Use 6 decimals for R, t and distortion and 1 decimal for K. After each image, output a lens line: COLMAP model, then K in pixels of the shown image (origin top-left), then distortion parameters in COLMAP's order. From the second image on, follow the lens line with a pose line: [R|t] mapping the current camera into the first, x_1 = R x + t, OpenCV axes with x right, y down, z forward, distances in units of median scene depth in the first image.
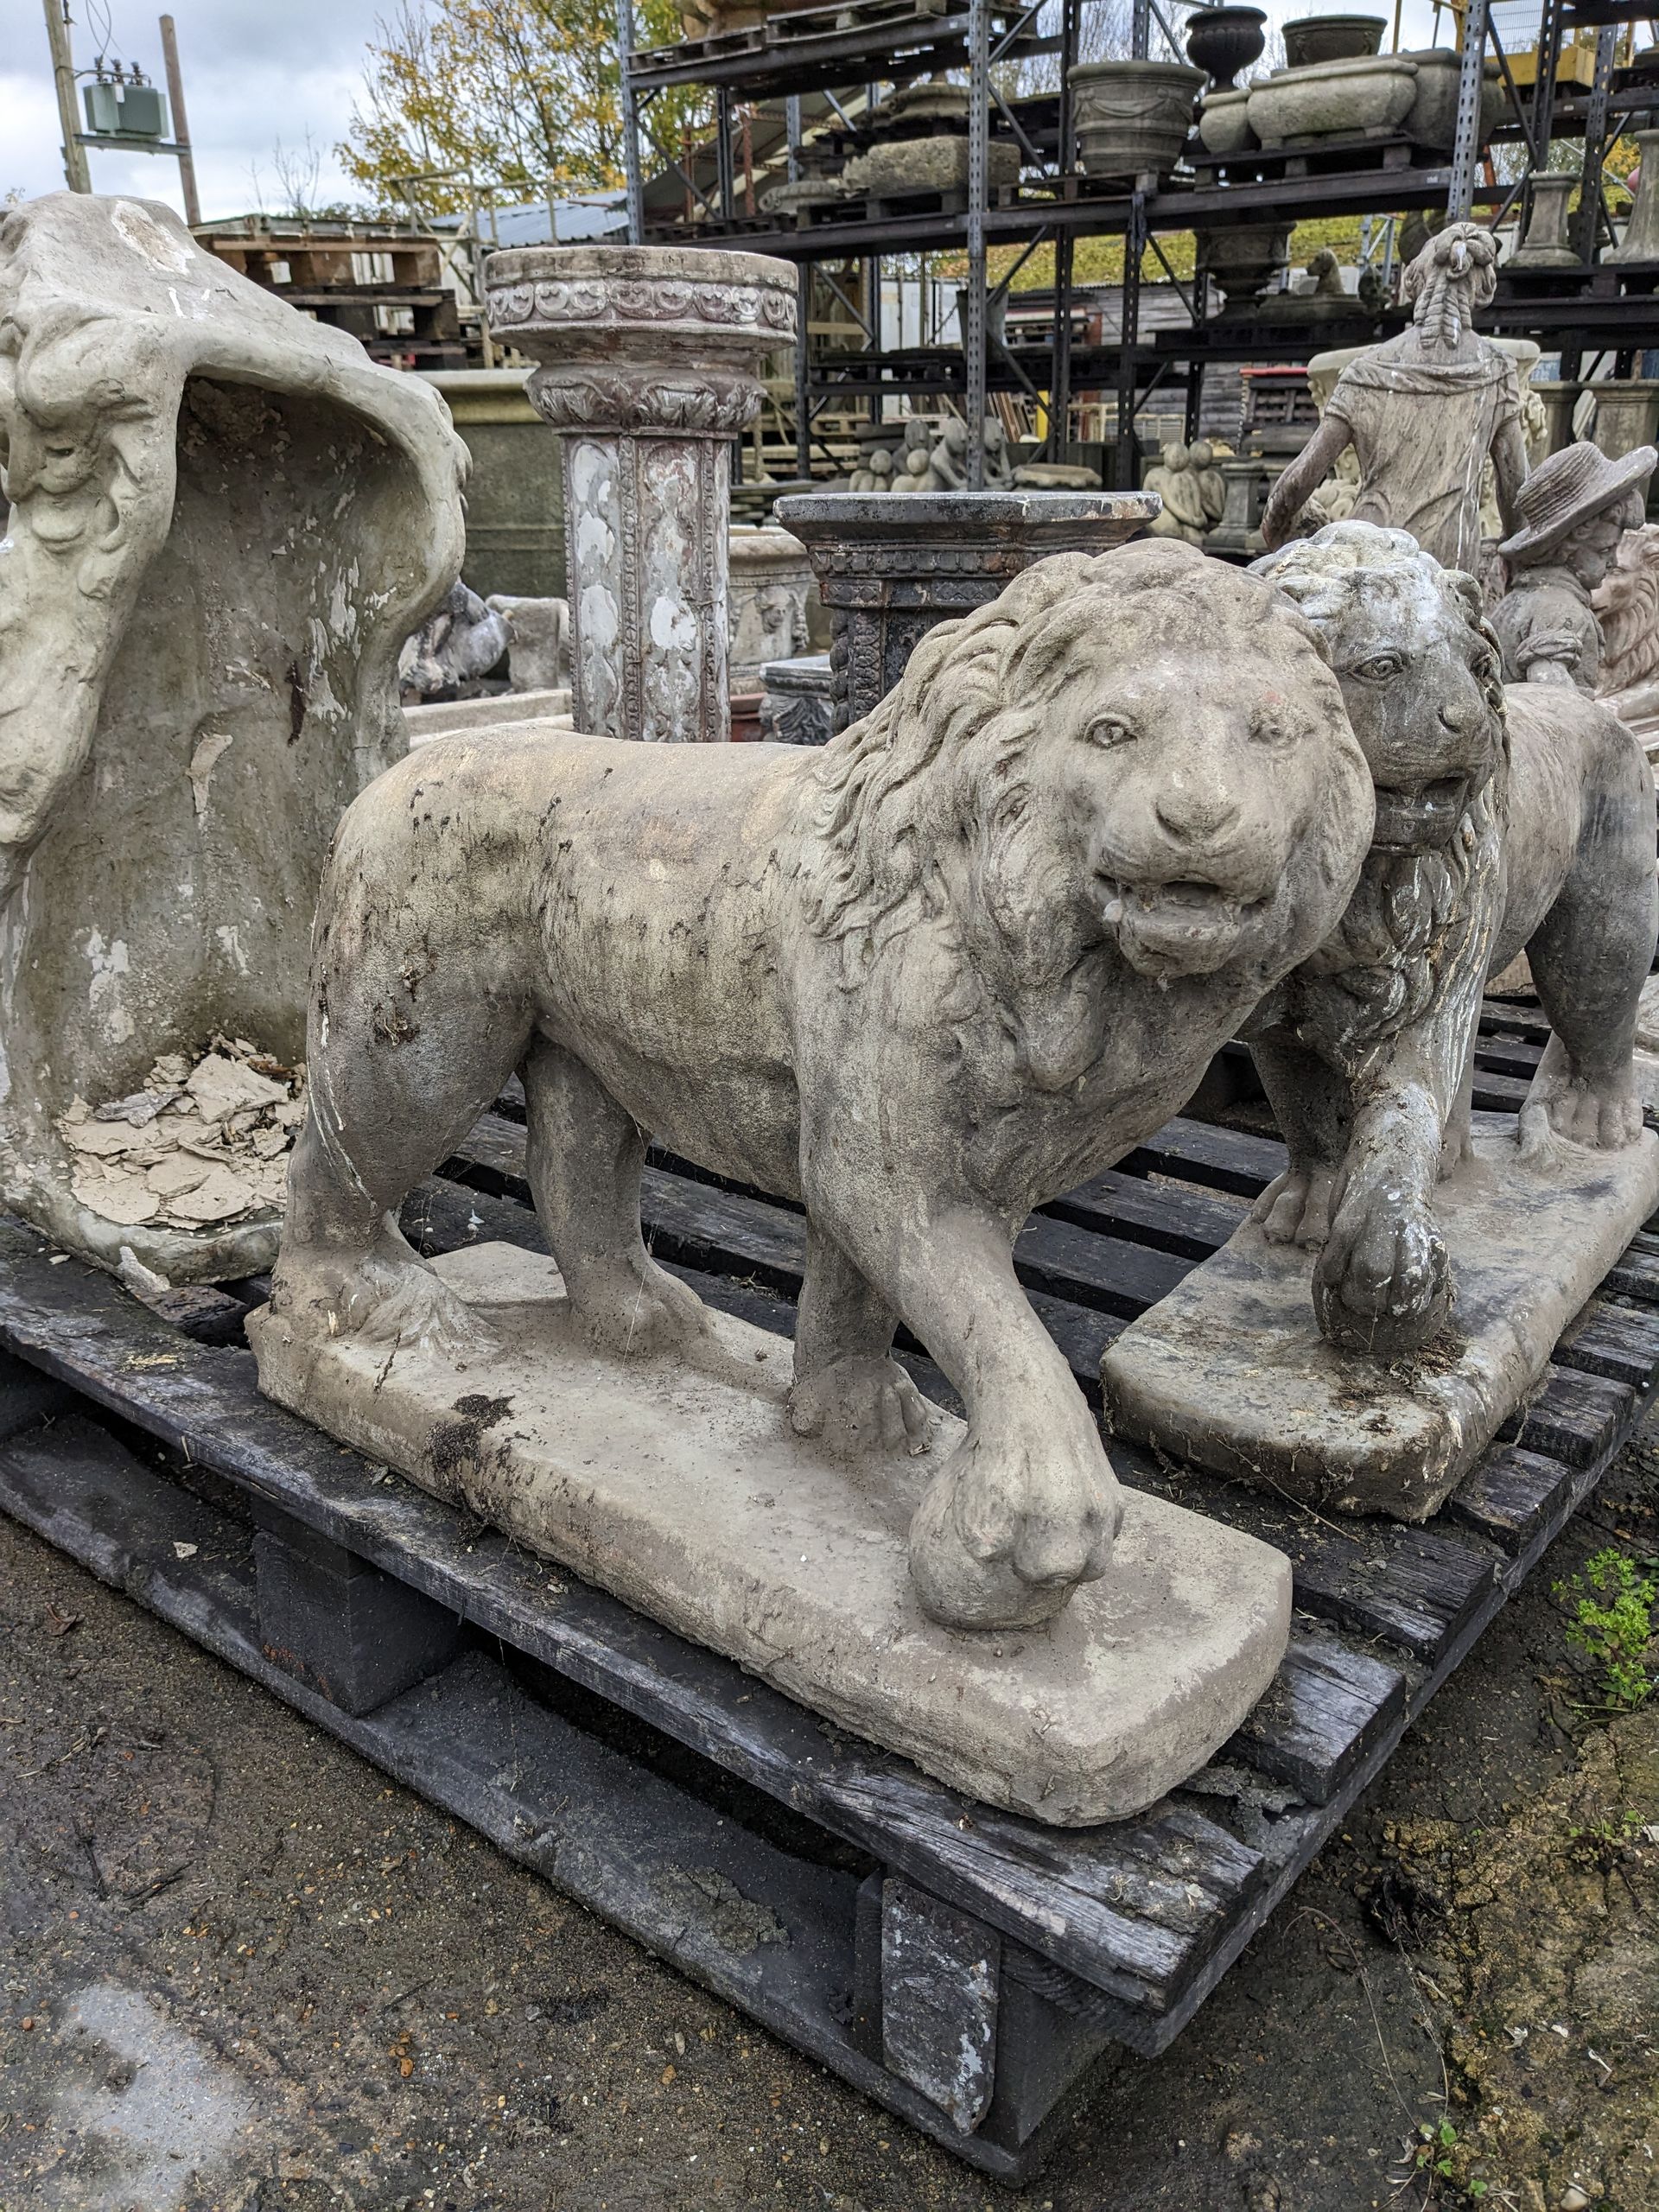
lens RADIAL K [[1776.0, 0, 836.3], [0, 1776.0, 1125.7], [0, 0, 1]] dist [0.006602, -0.036885]
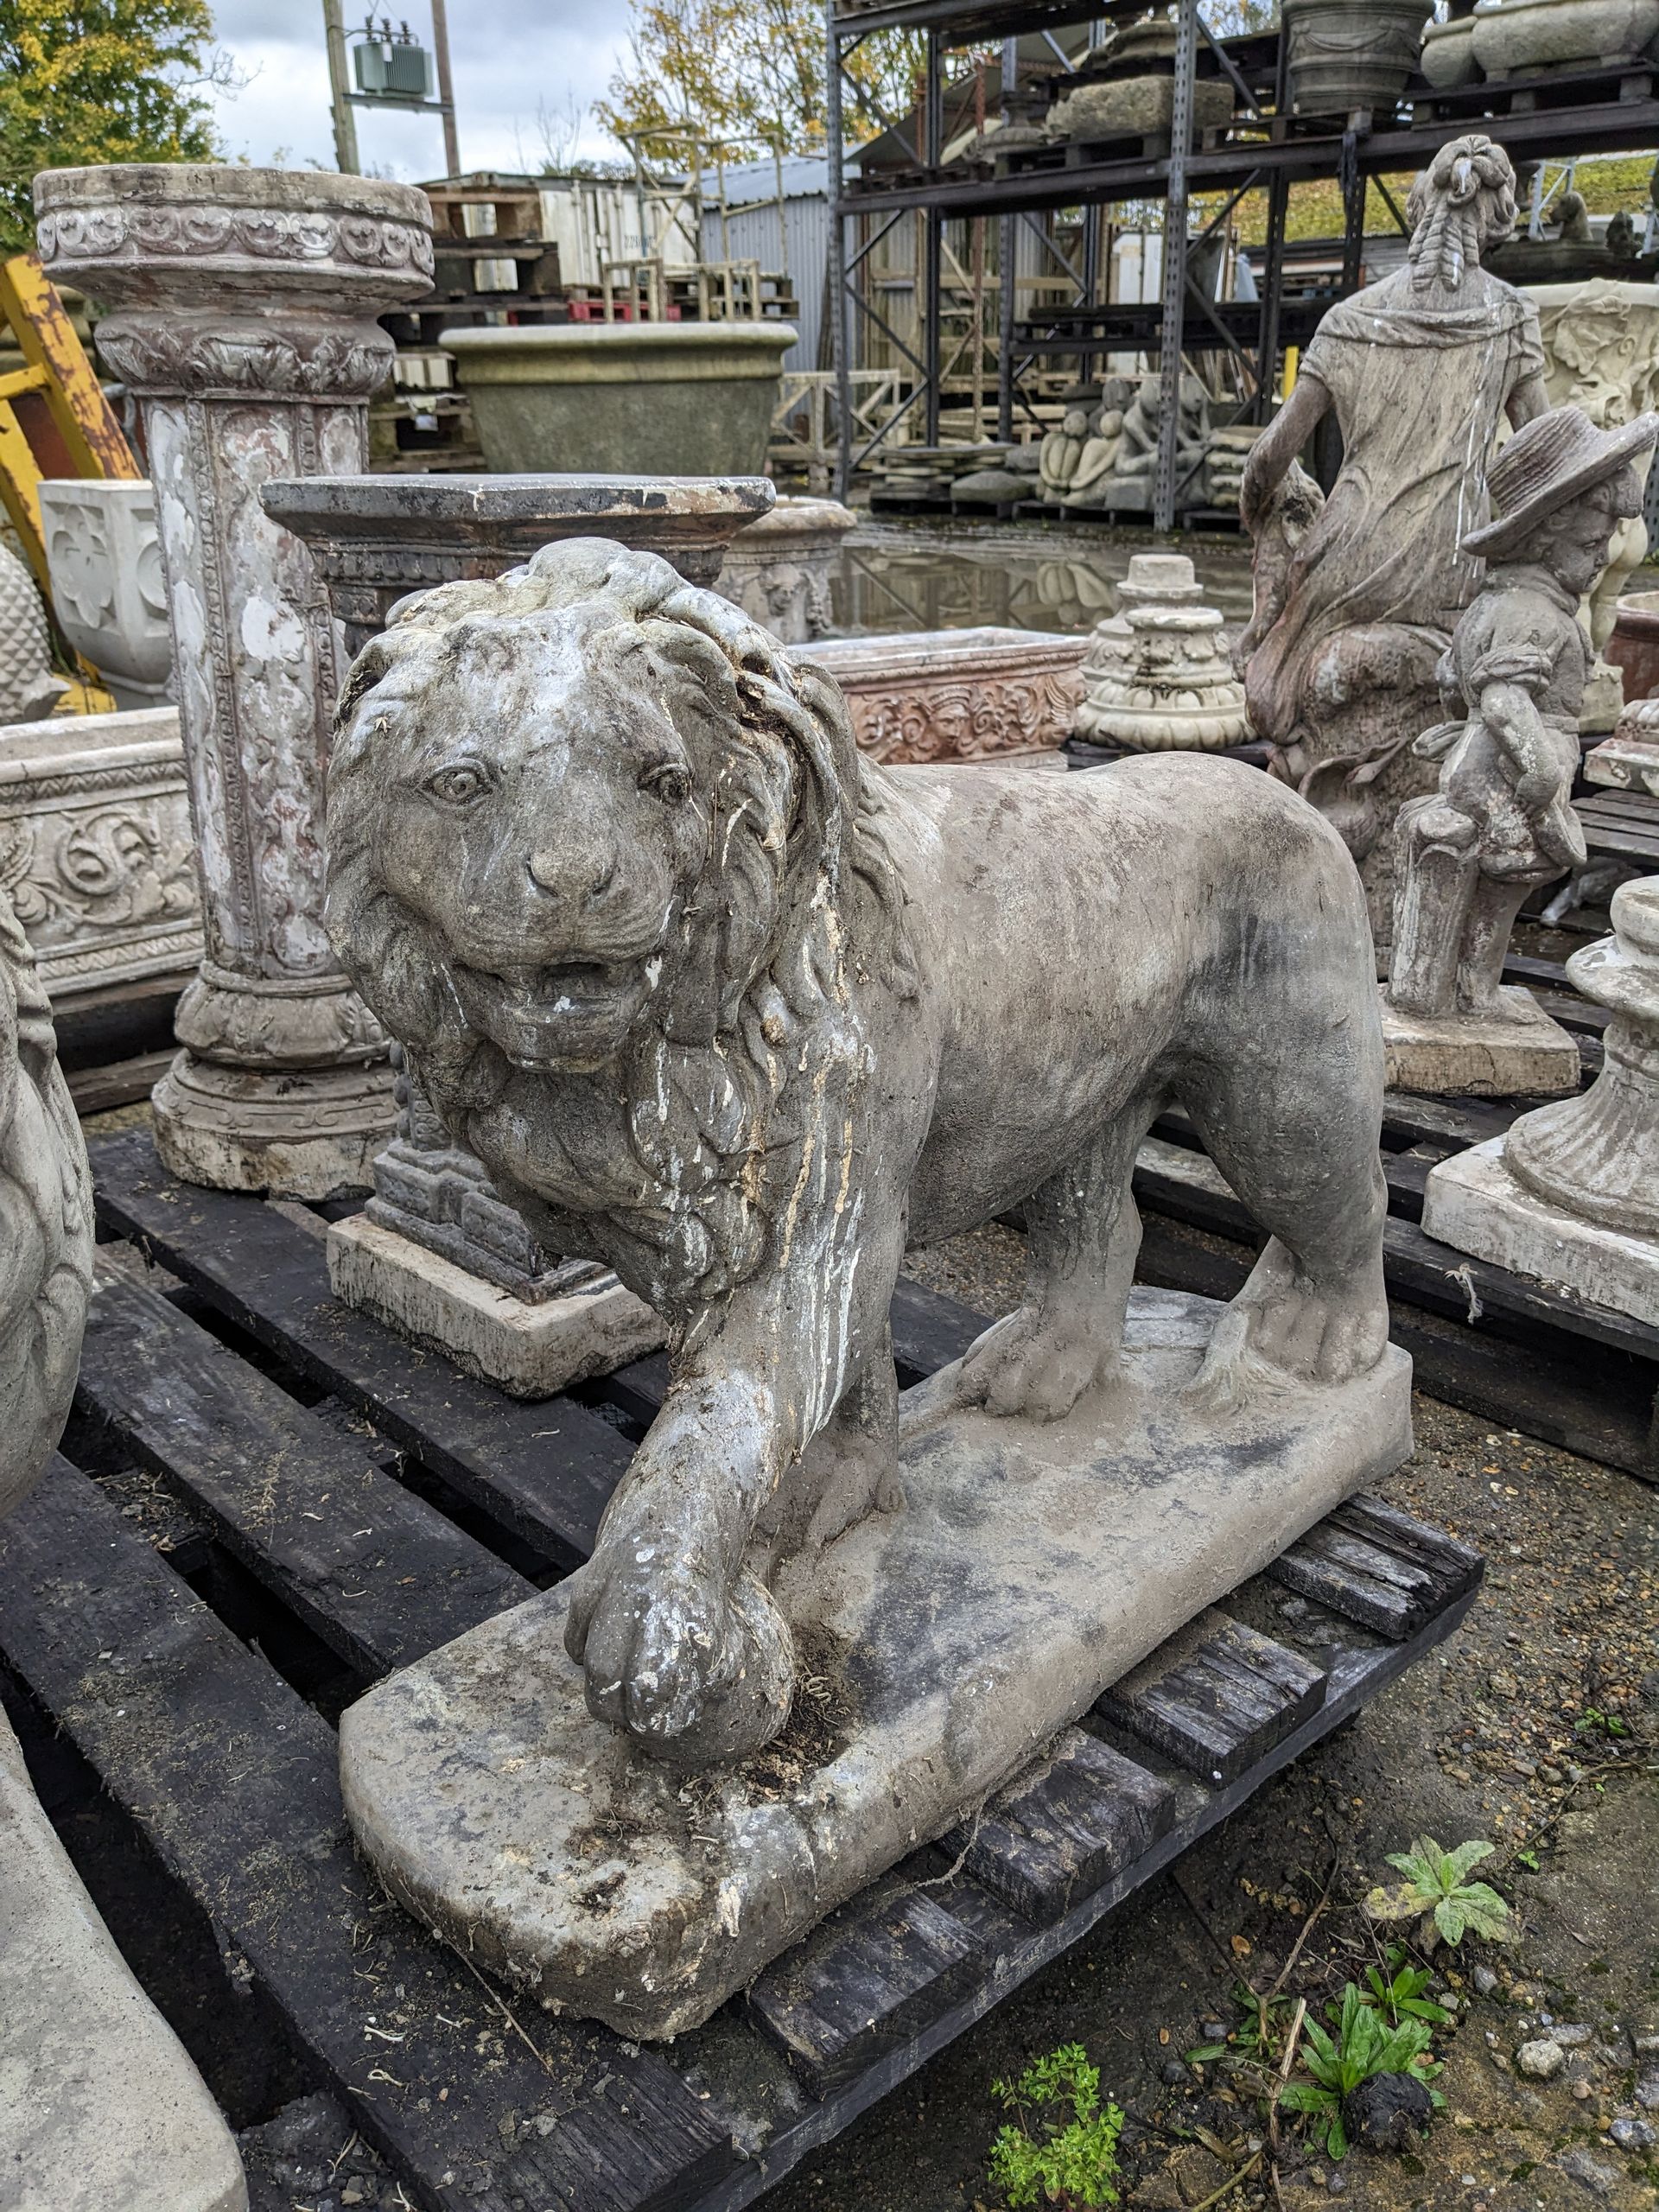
lens RADIAL K [[1756.7, 0, 828.0], [0, 1756.7, 1110.1], [0, 0, 1]] dist [0.041333, -0.075264]
pose [[0.988758, 0.057476, -0.138037, 0.196288], [-0.055511, 0.998295, 0.018044, -0.060479], [0.138839, -0.010179, 0.990263, 0.151057]]
